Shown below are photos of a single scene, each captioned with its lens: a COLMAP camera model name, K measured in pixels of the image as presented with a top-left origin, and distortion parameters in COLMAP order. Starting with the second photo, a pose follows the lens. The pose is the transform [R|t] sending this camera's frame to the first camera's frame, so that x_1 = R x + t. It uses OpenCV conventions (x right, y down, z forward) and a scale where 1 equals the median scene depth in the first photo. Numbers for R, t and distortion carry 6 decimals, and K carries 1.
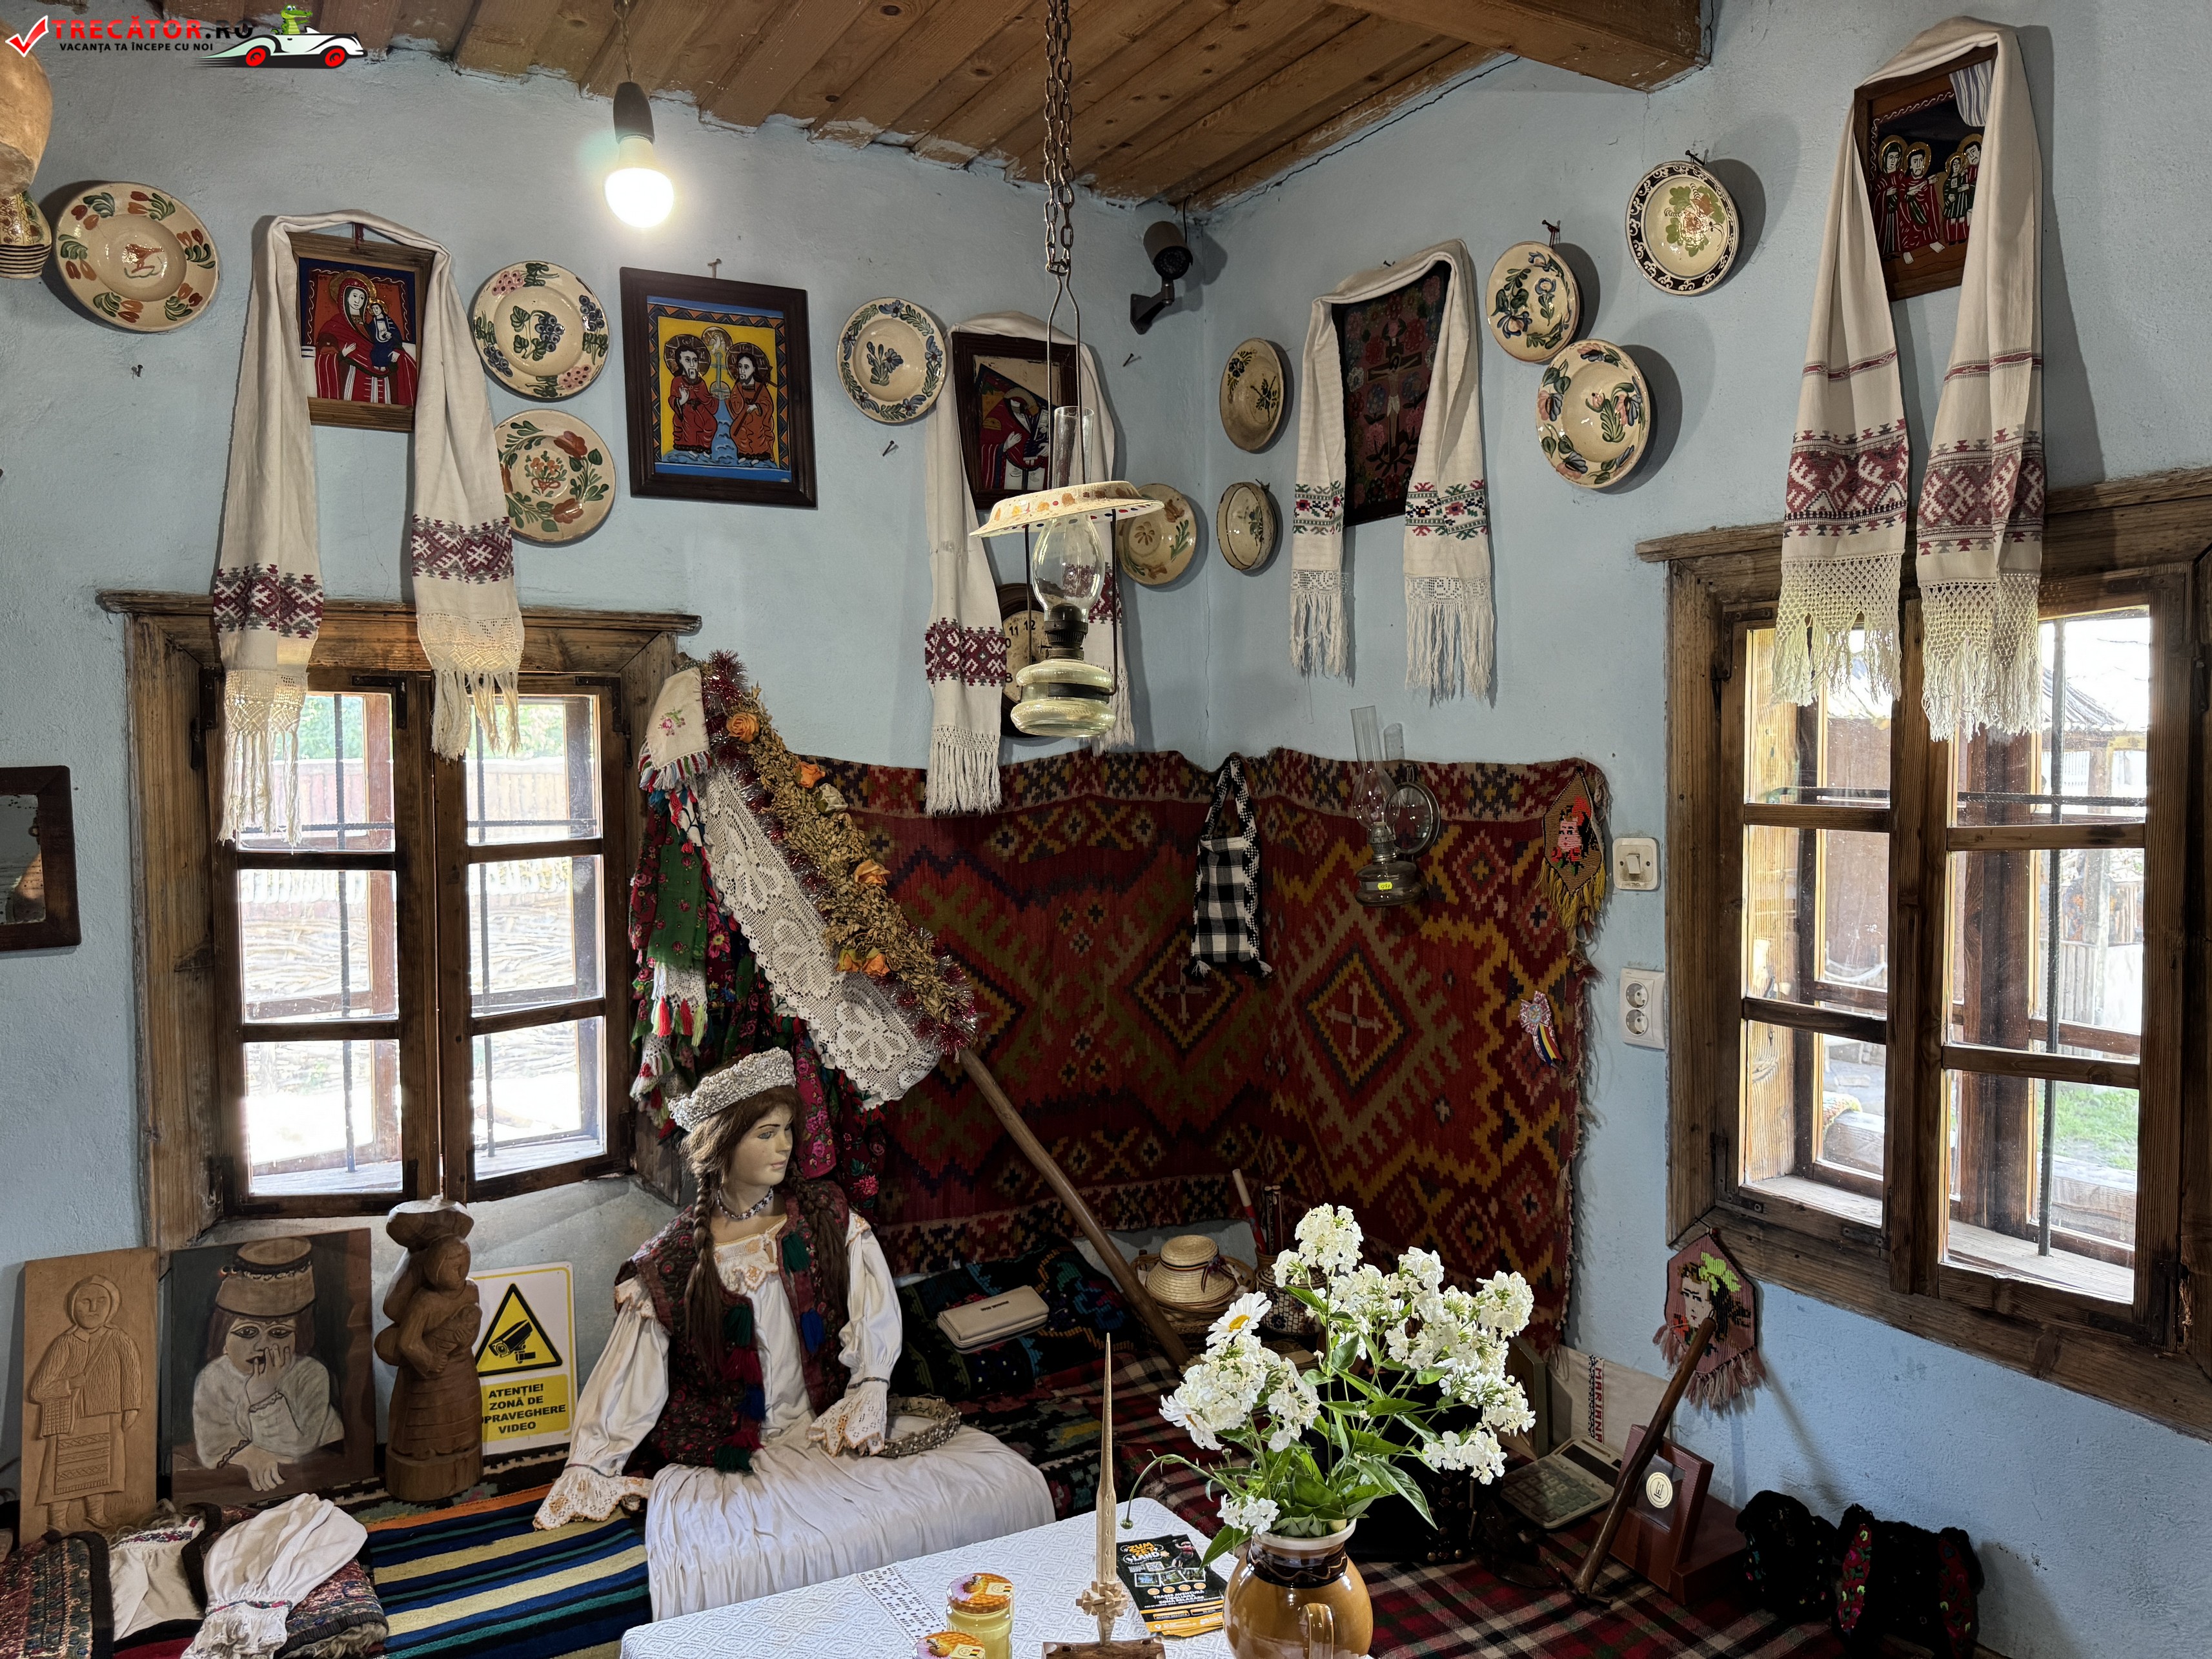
lens RADIAL K [[1556.4, 0, 1111.5], [0, 1556.4, 832.9], [0, 0, 1]] dist [0.070254, -0.099500]
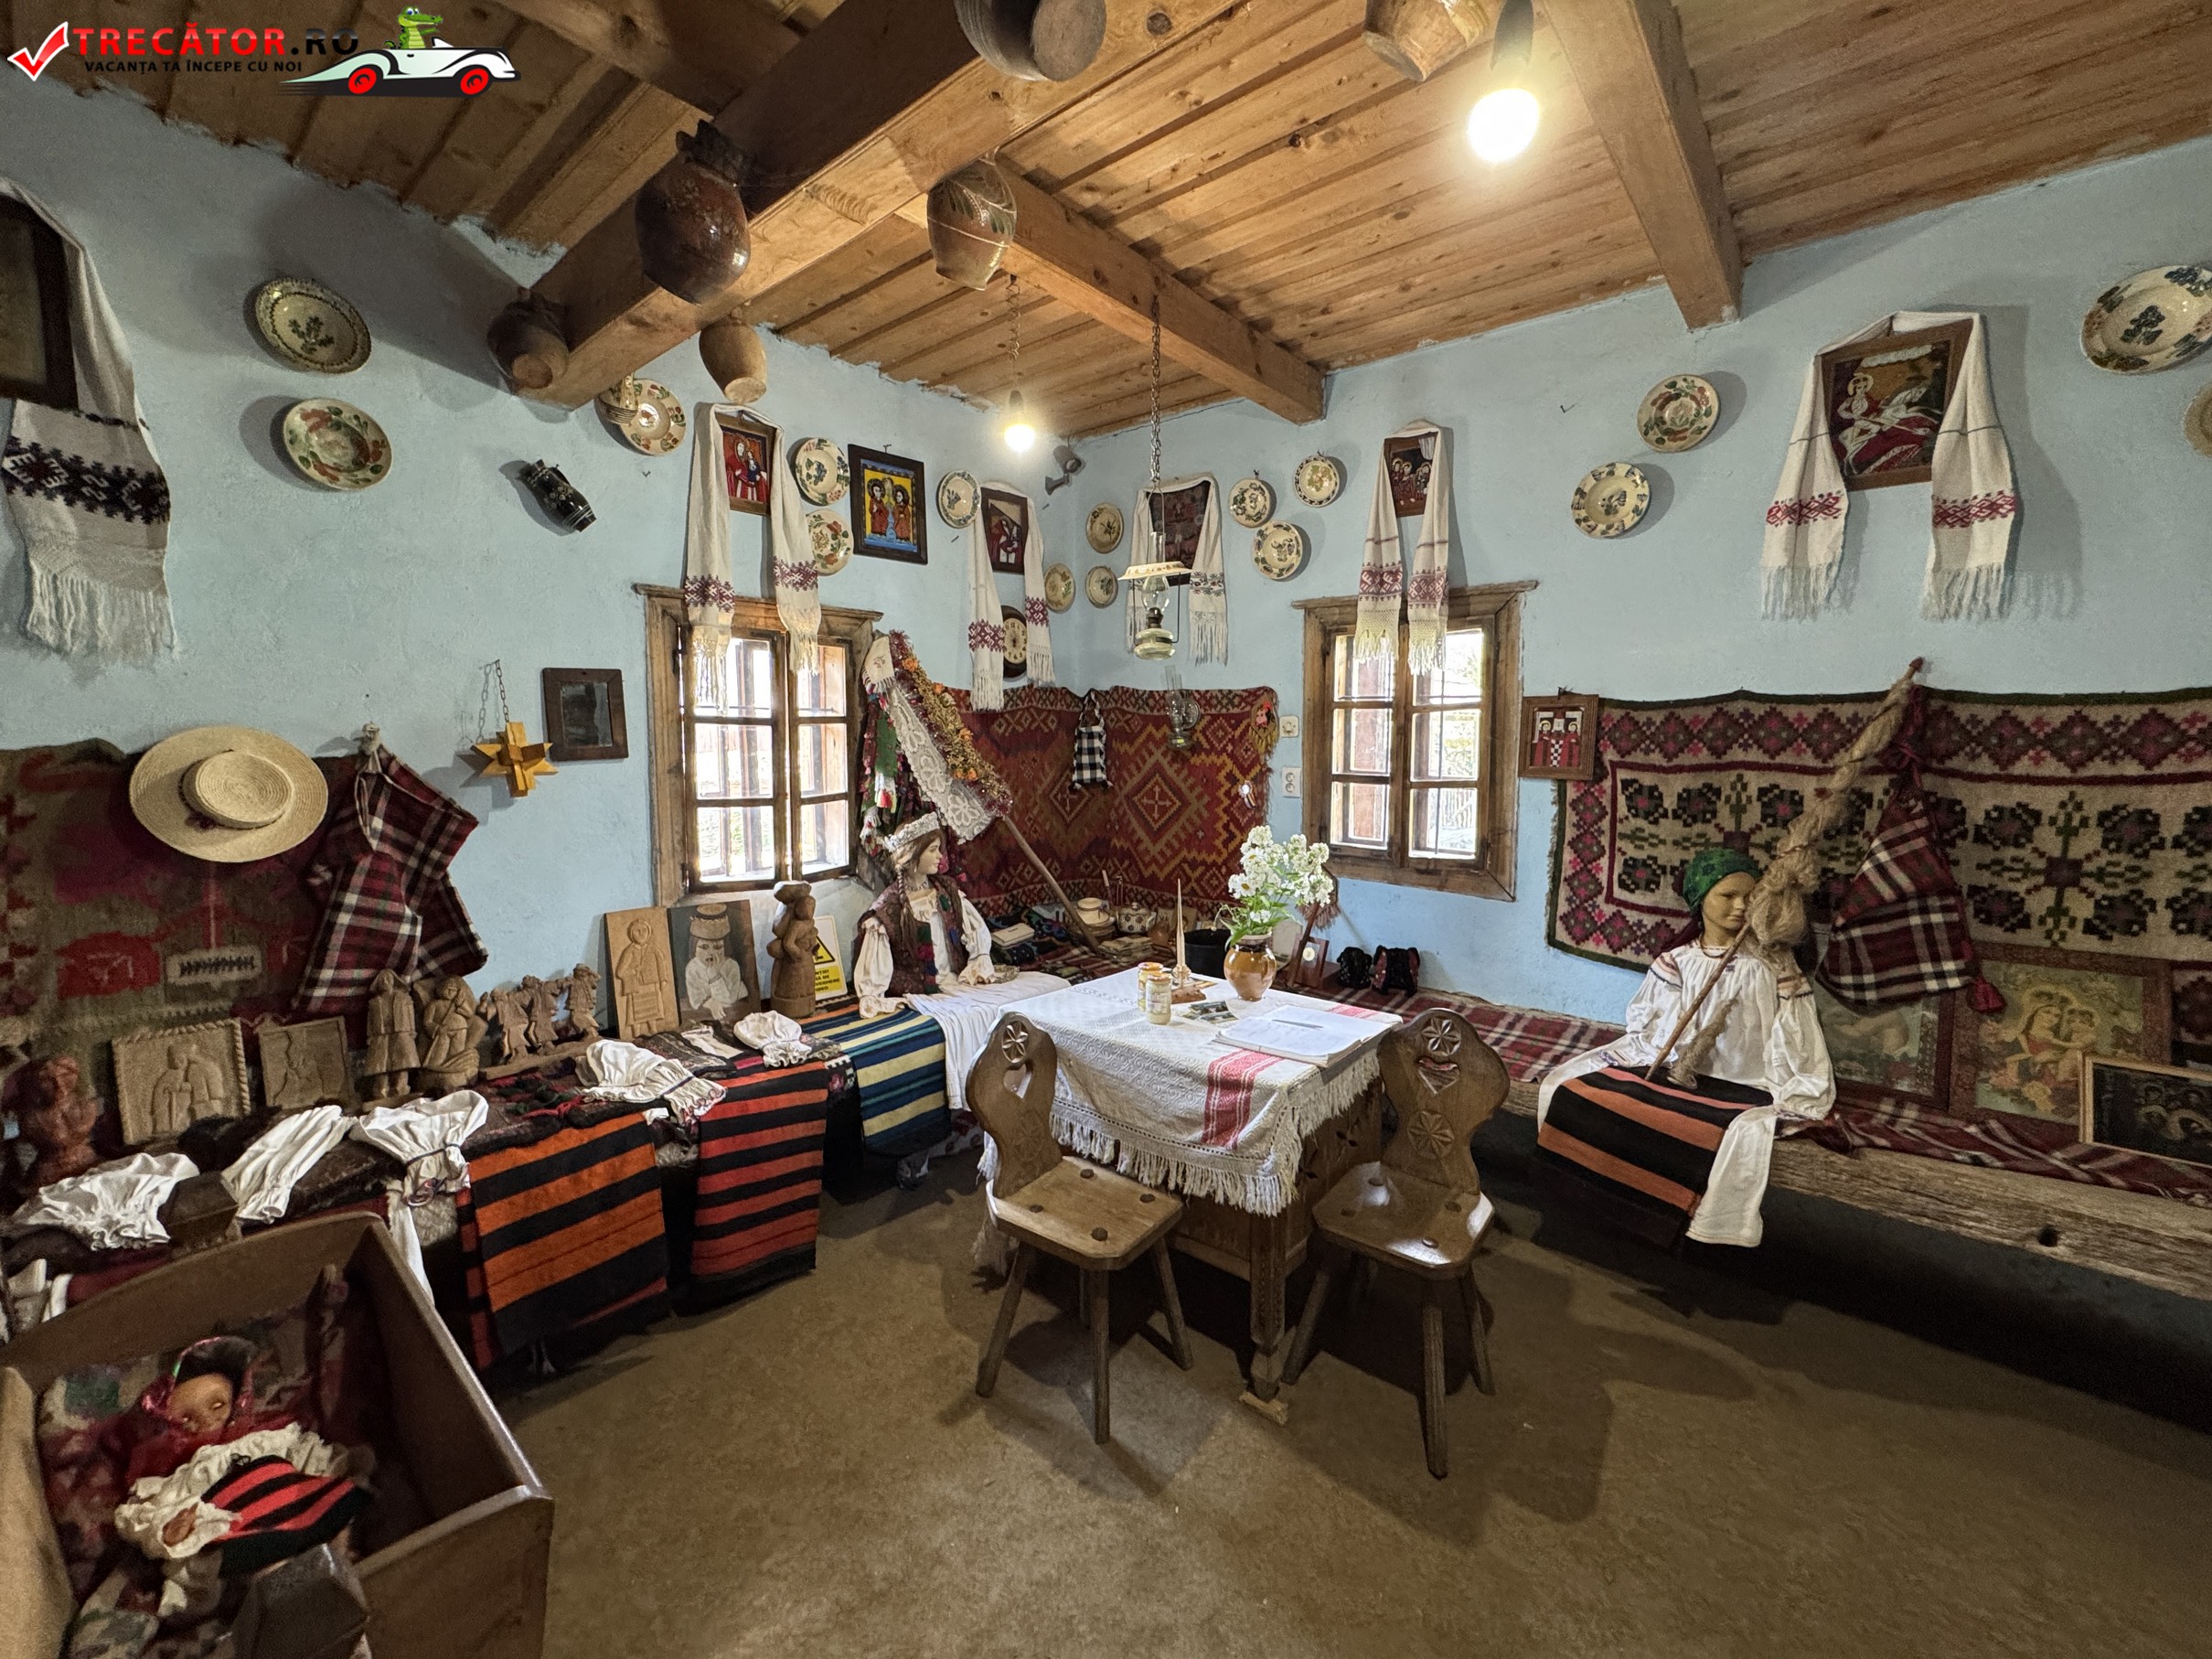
lens RADIAL K [[881.4, 0, 1104.1], [0, 881.4, 822.9], [0, 0, 1]] dist [-0.000384, -0.000464]
pose [[0.943777, -0.026788, 0.329496, -0.413770], [0.009224, 0.998457, 0.054753, 0.090307], [-0.330454, -0.048636, 0.942568, -0.262694]]
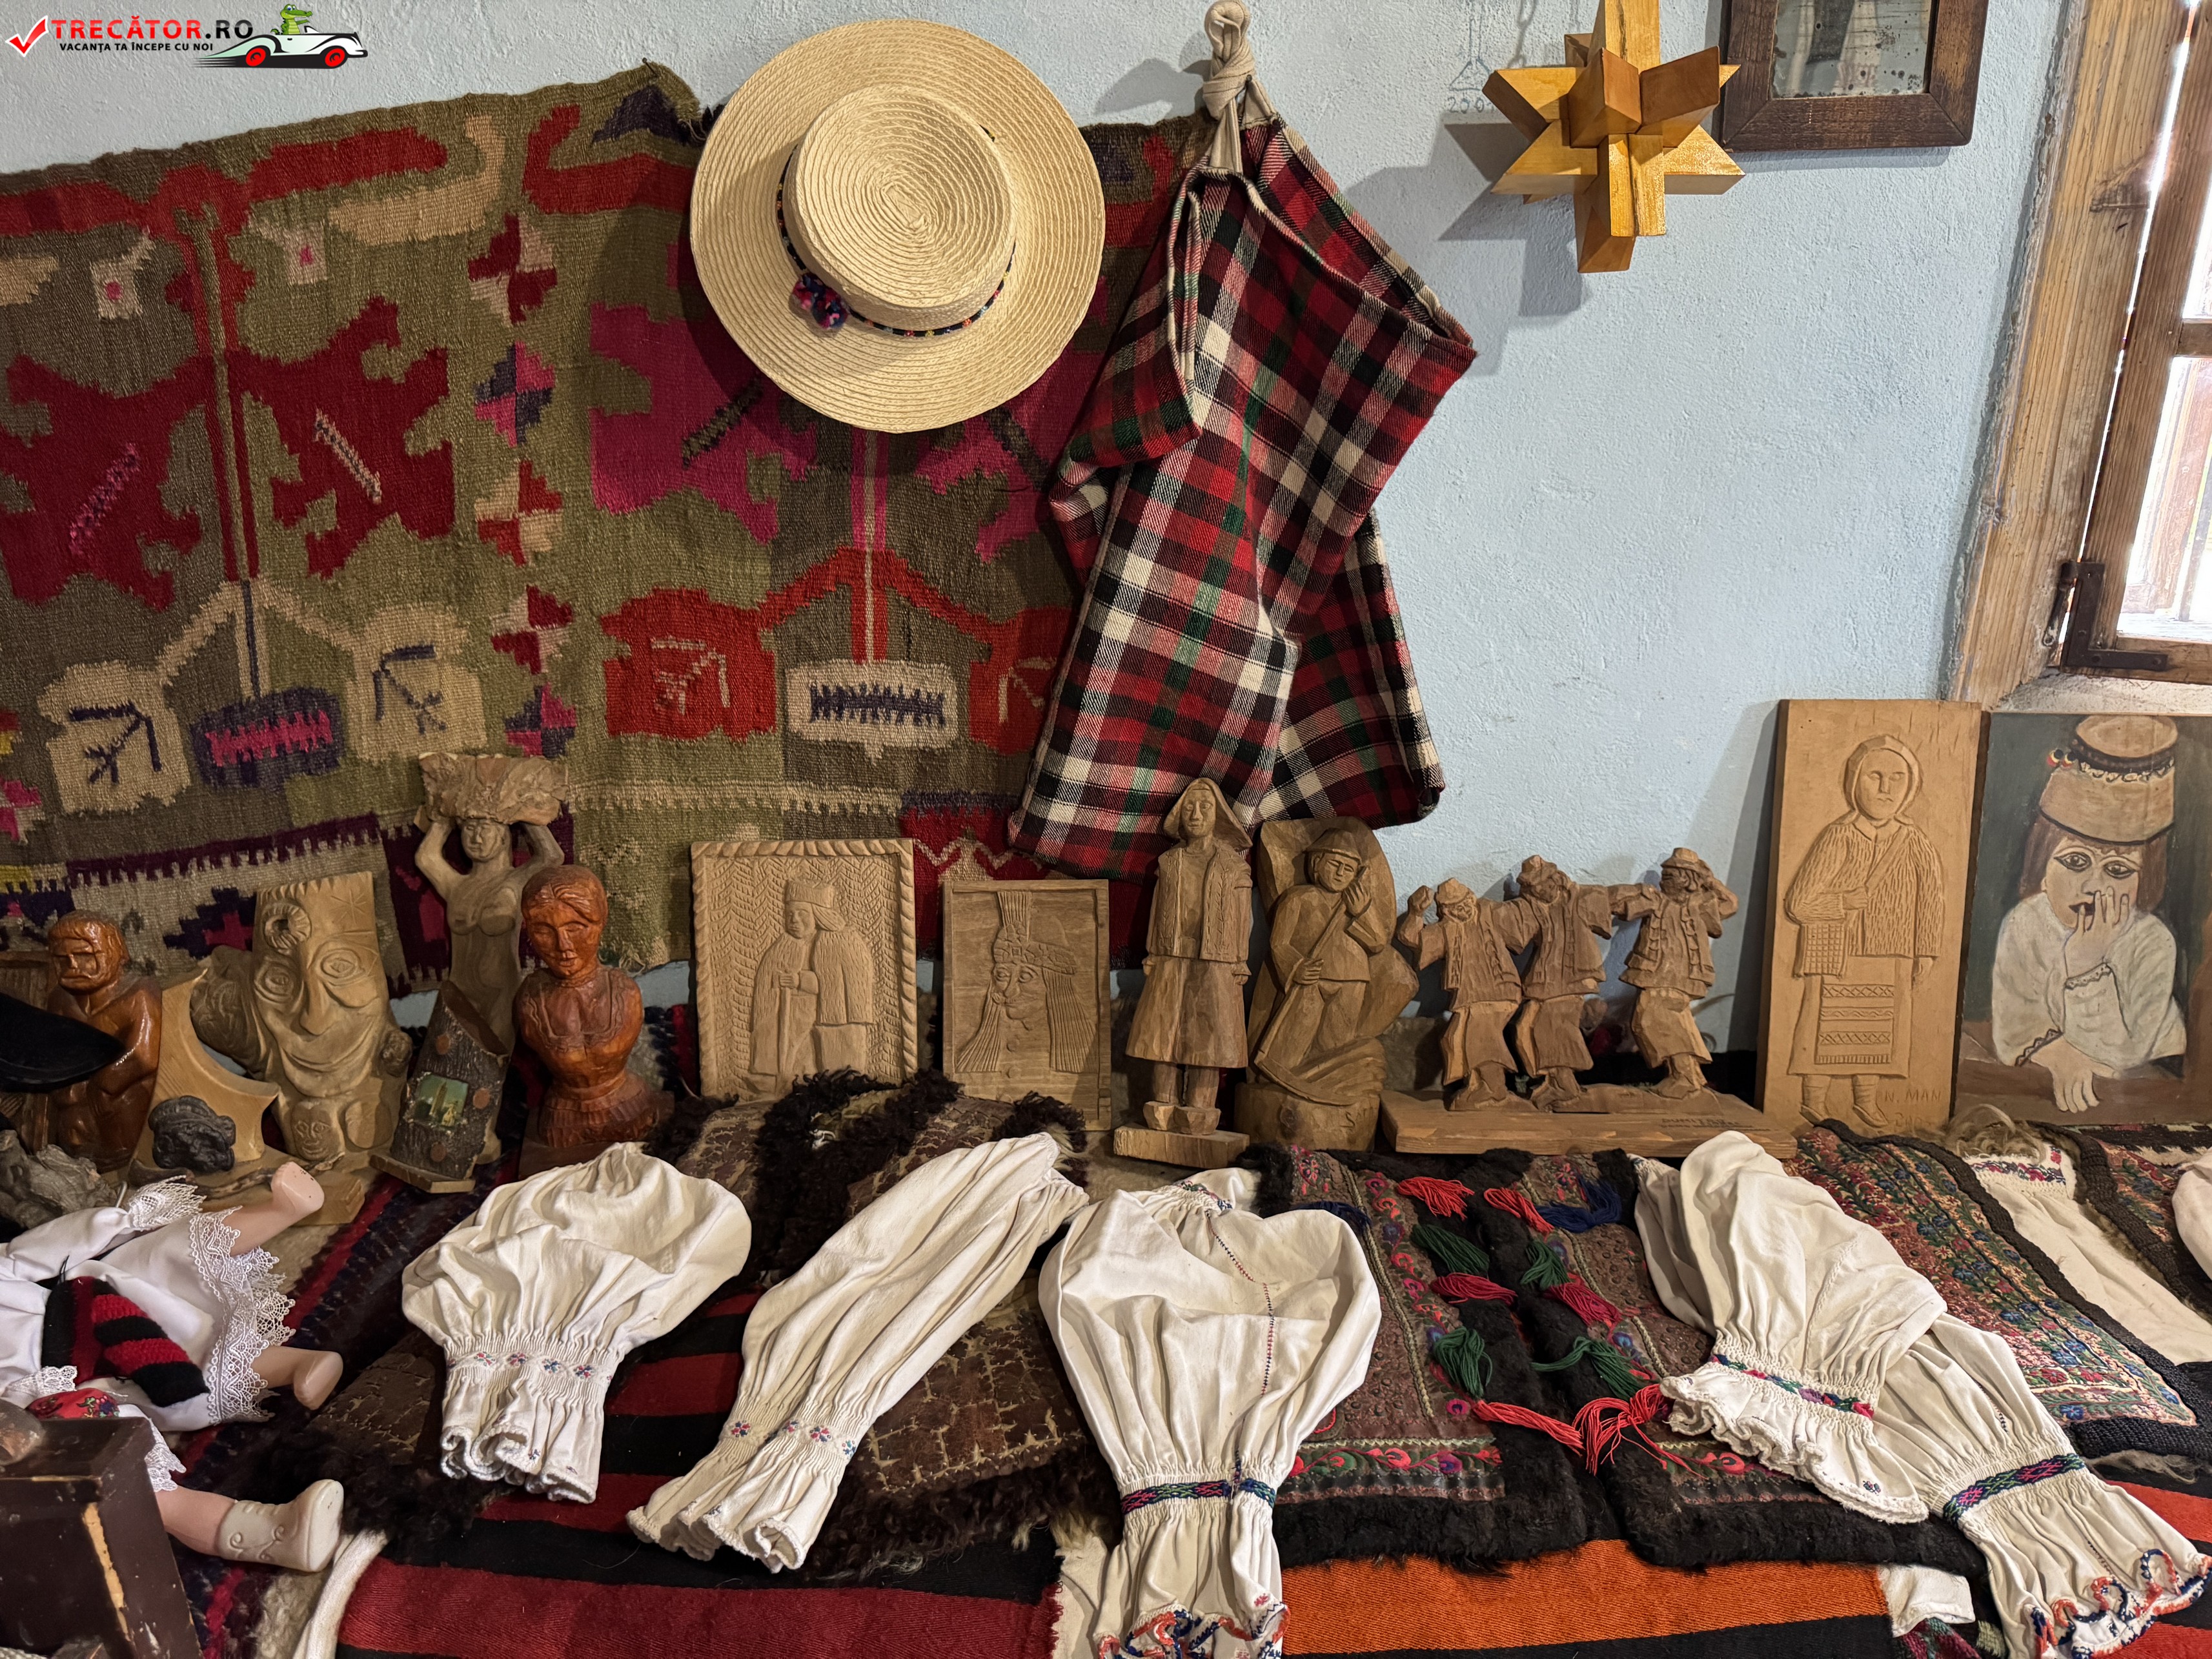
lens RADIAL K [[1556.4, 0, 1107.7], [0, 1556.4, 841.1], [0, 0, 1]] dist [0.070254, -0.099500]
pose [[0.874704, 0.154797, -0.459271, -0.575714], [-0.021990, 0.959322, 0.281458, 0.143372], [0.484158, -0.236093, 0.842527, 0.305313]]
